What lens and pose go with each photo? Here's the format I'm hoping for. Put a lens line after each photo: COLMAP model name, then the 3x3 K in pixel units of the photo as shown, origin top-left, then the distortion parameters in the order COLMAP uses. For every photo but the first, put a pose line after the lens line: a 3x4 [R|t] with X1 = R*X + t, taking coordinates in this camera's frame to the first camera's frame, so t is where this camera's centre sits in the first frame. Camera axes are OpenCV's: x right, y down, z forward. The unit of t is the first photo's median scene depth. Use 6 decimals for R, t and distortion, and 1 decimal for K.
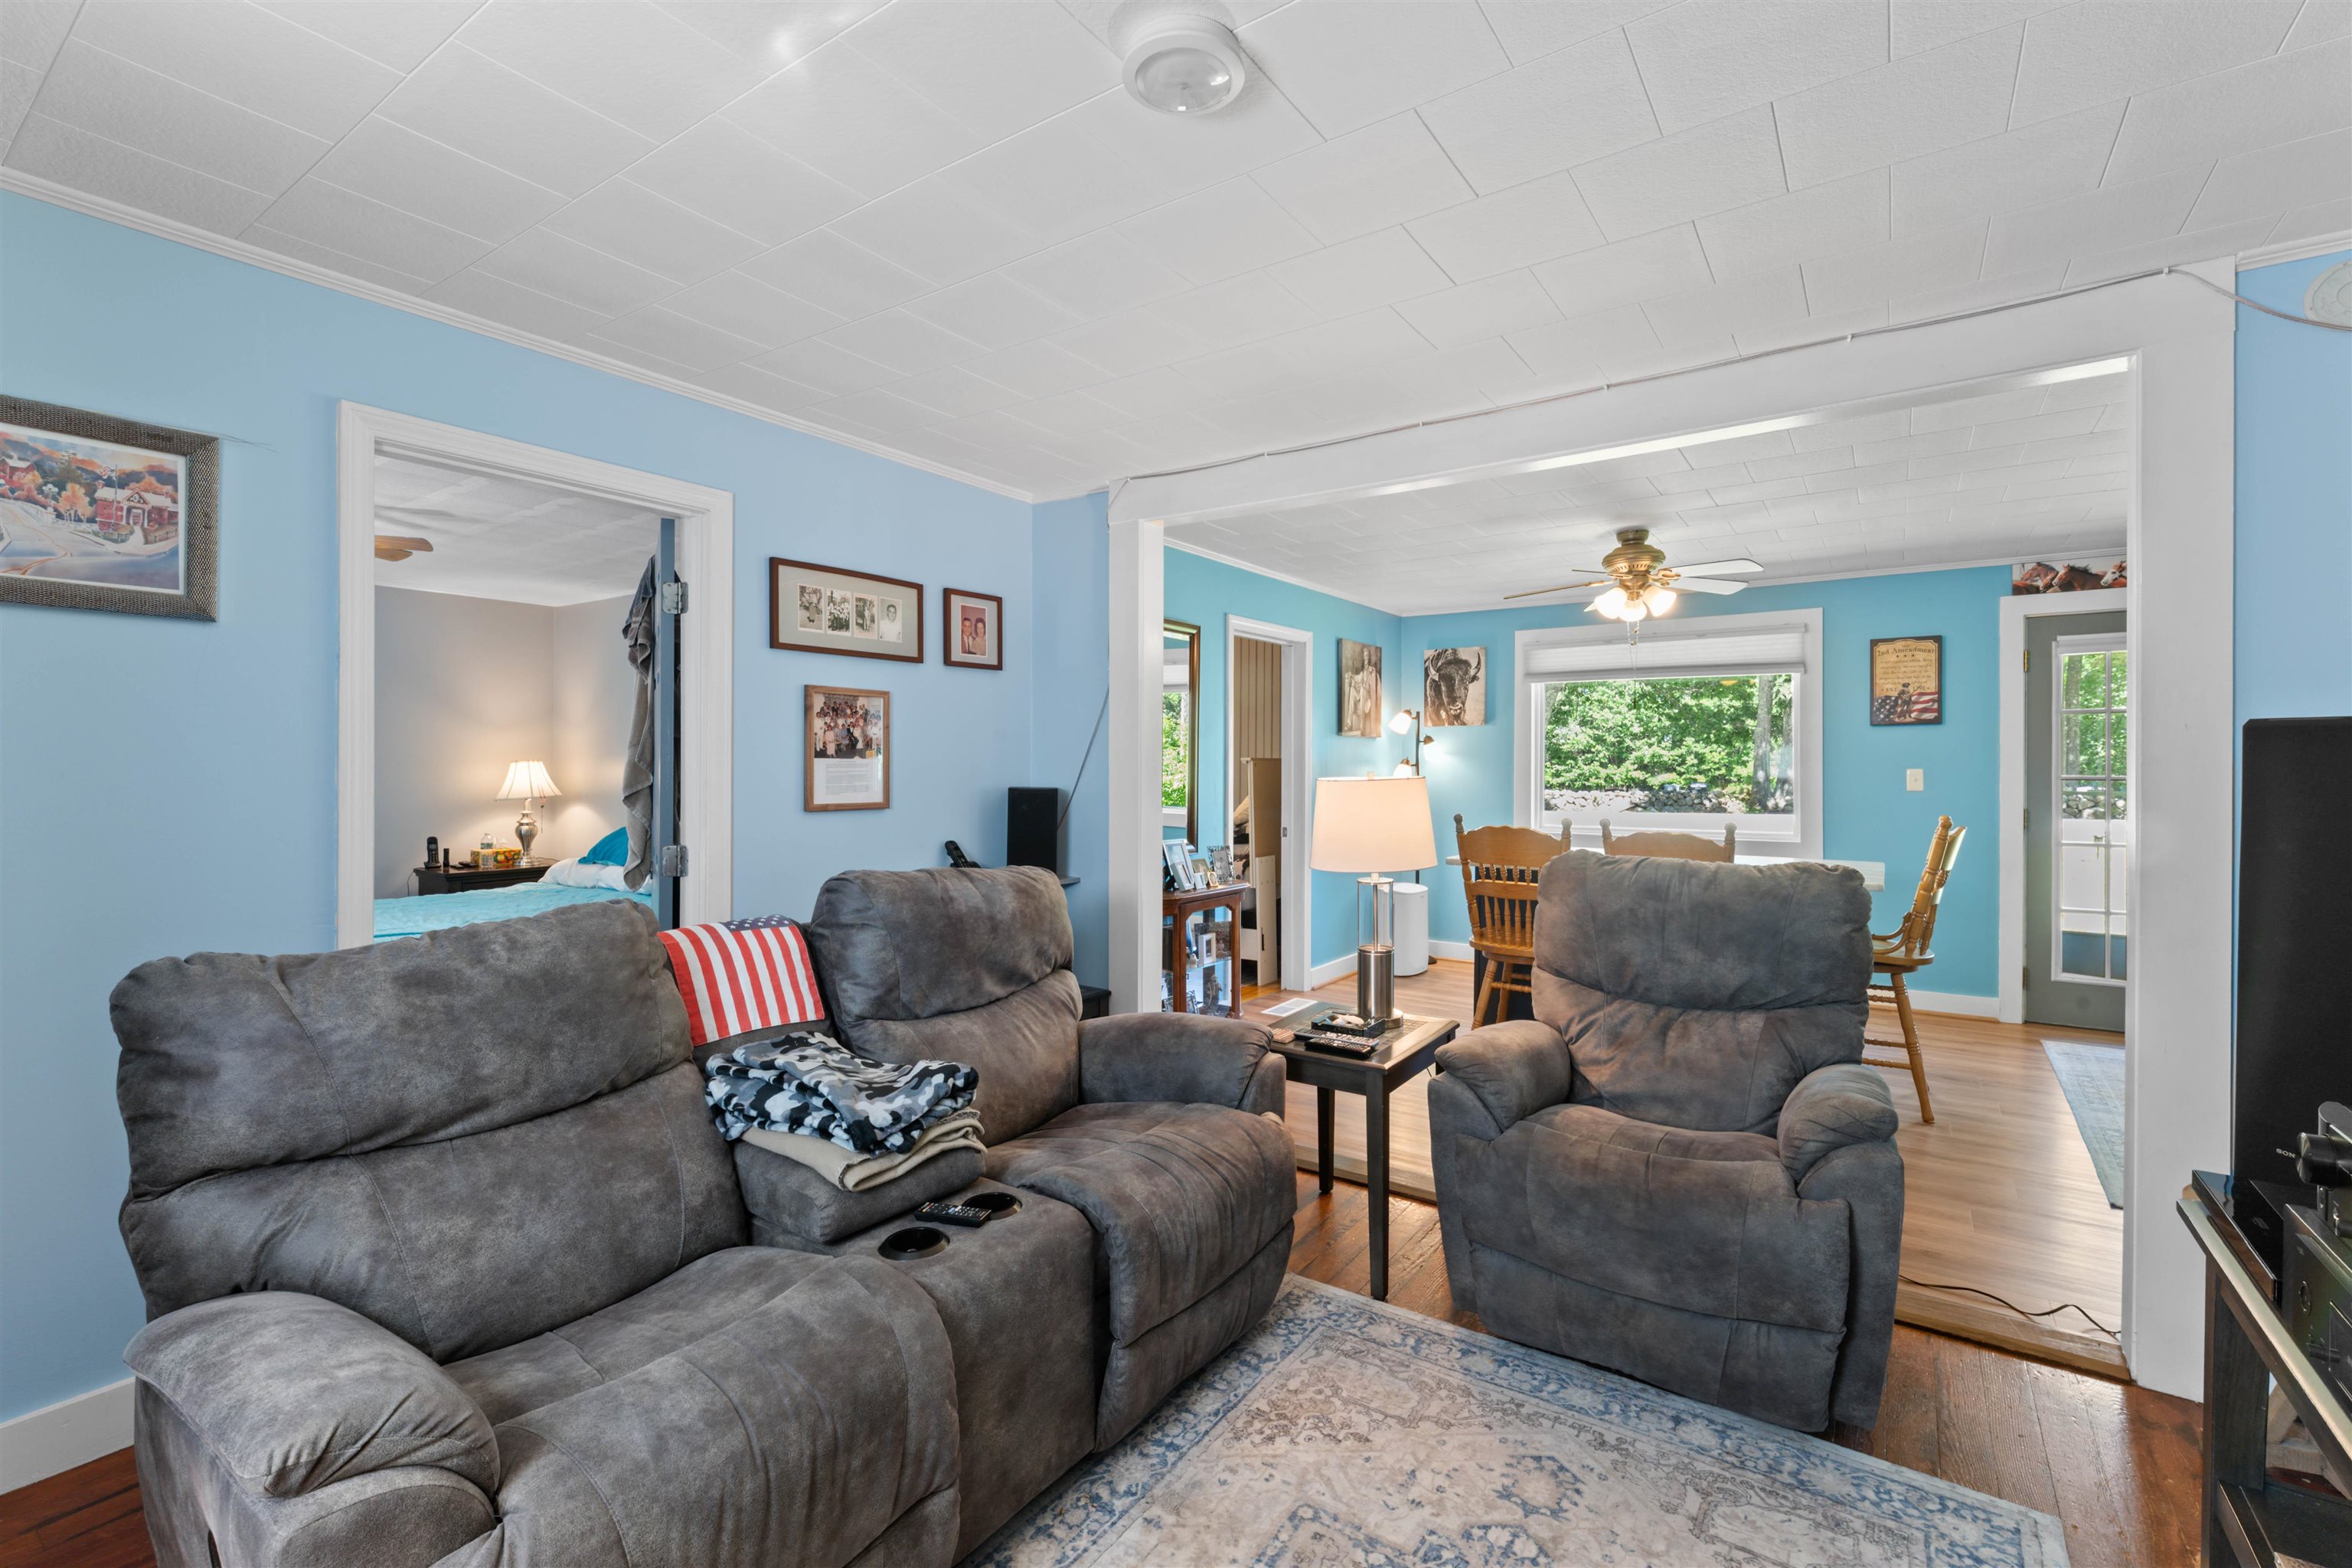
lens RADIAL K [[1033.5, 0, 1180.3], [0, 1033.5, 760.4], [0, 0, 1]] dist [-0.001549, -0.000166]
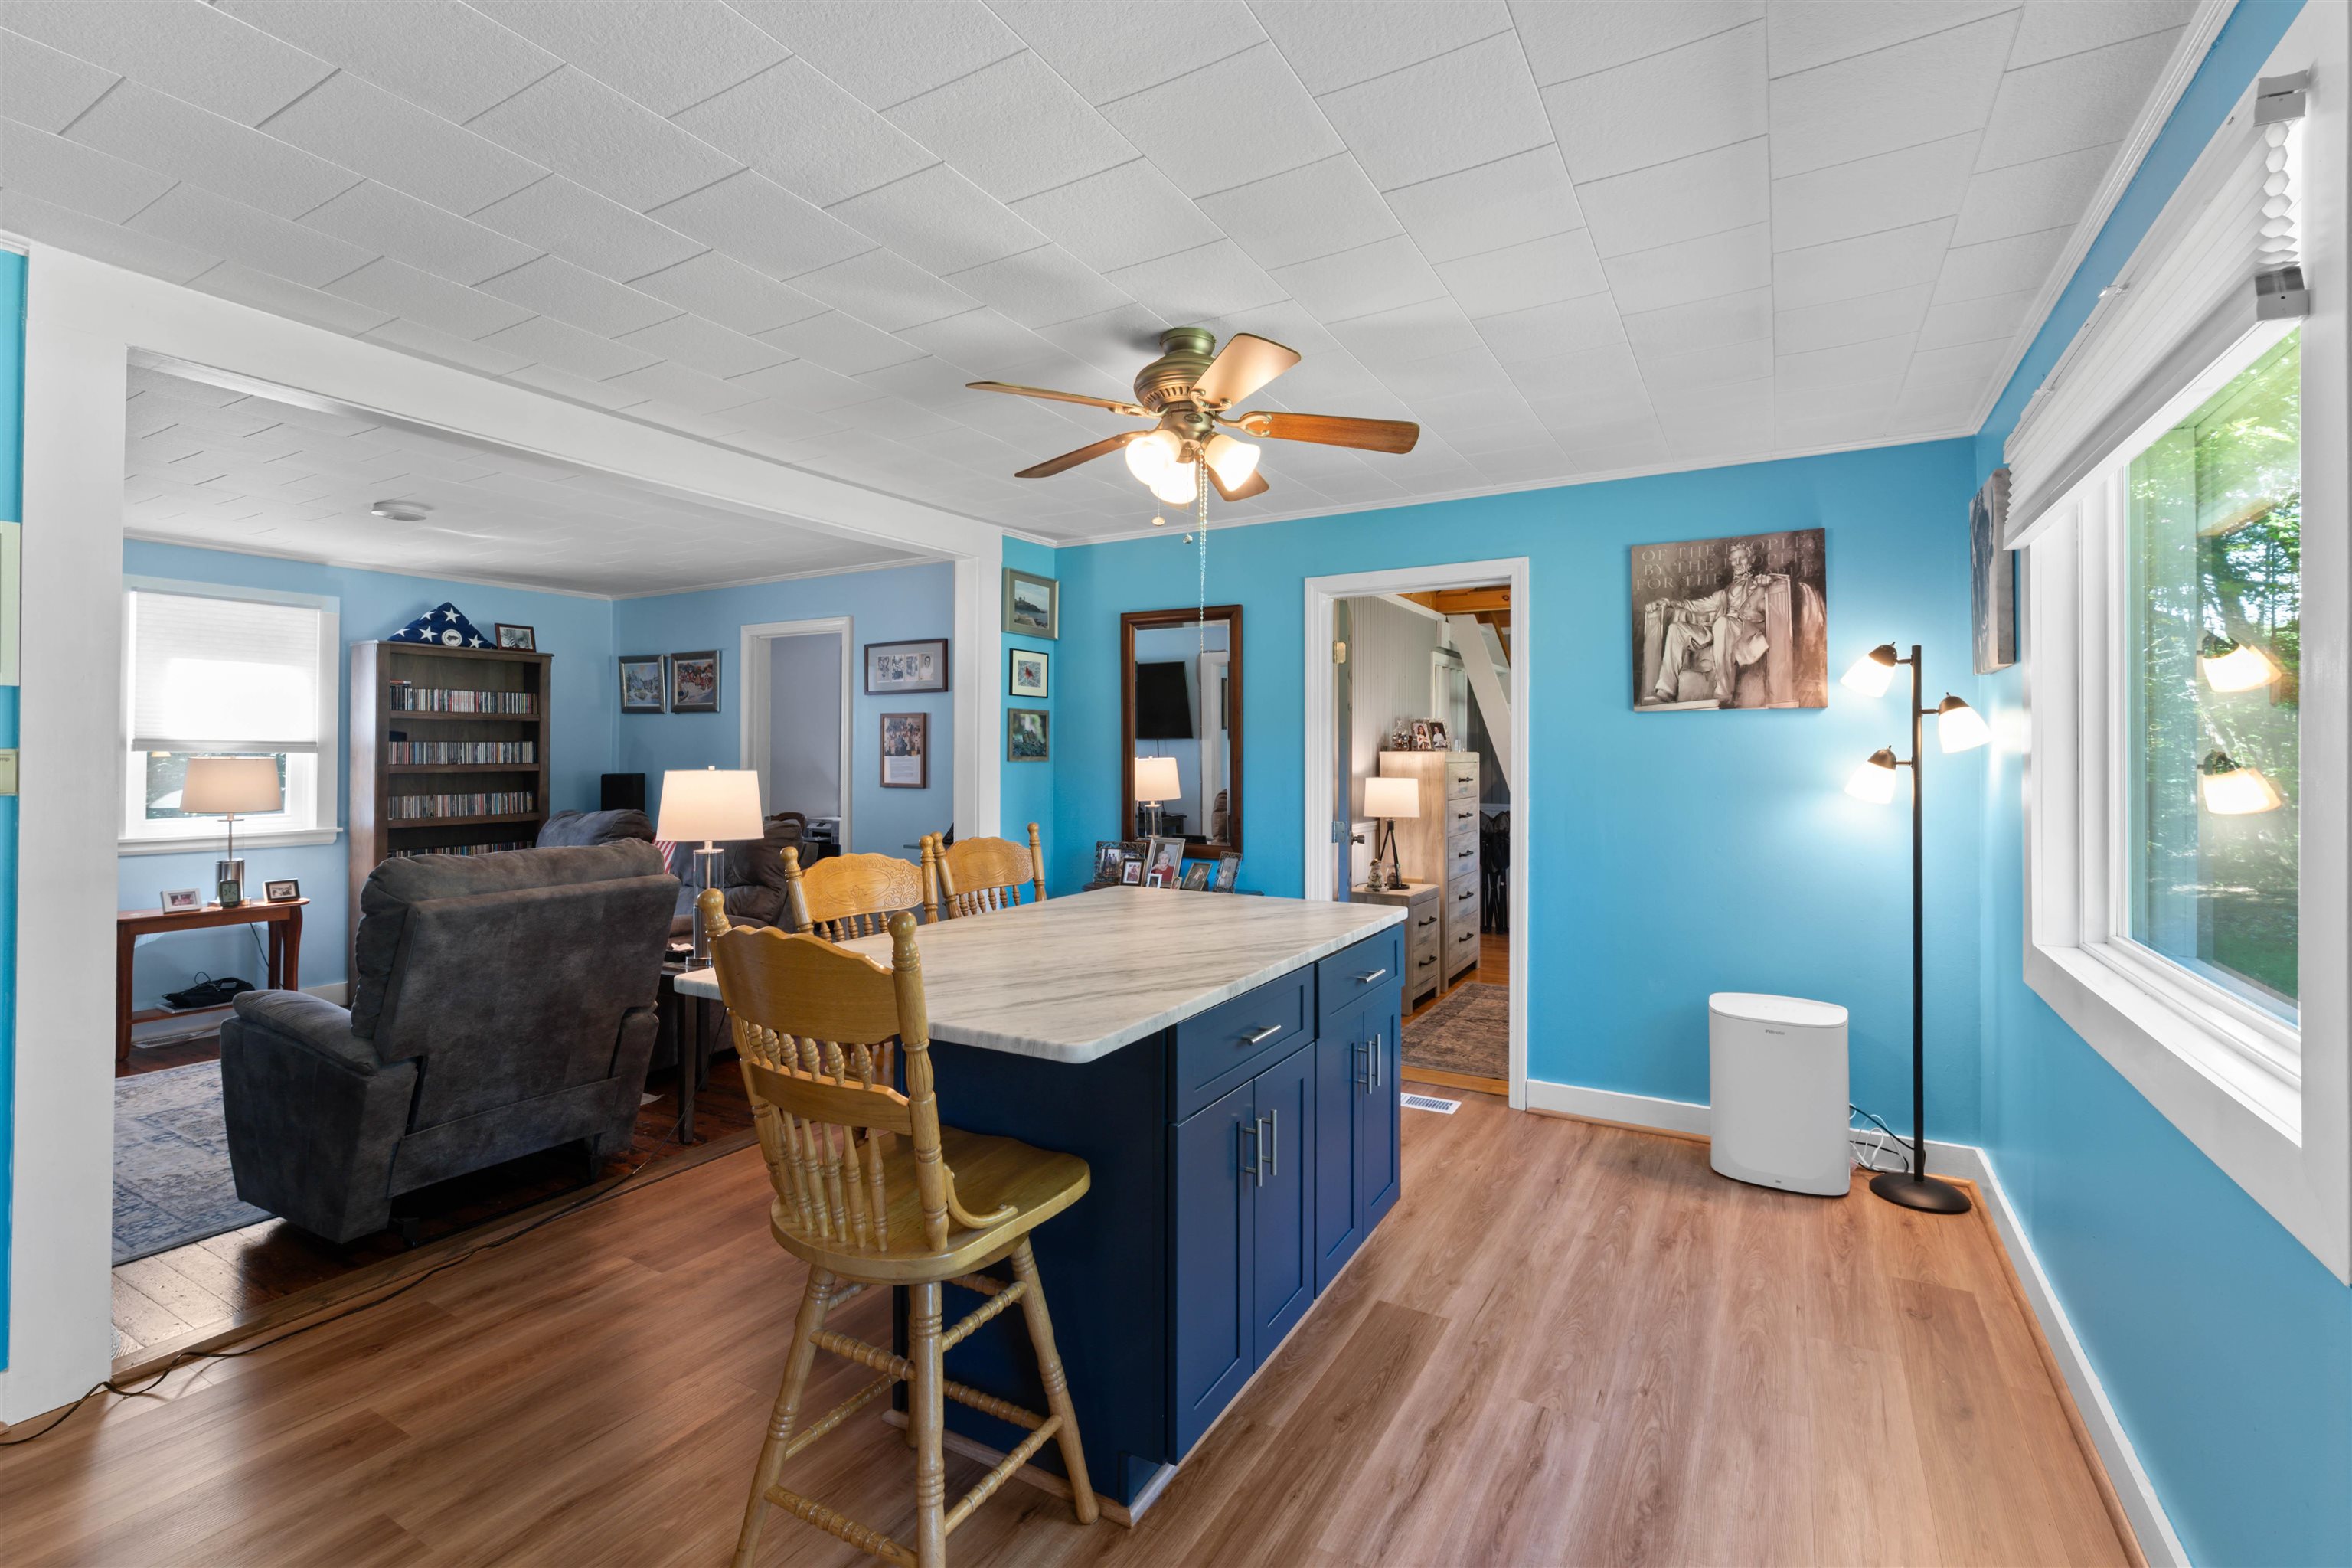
lens RADIAL K [[1033.5, 0, 1180.3], [0, 1033.5, 760.4], [0, 0, 1]] dist [-0.001549, -0.000166]
pose [[0.074612, 0.006058, -0.997194, 1.352008], [0.004409, 0.999970, 0.006405, -0.004136], [0.997203, -0.004874, 0.074583, 1.324484]]
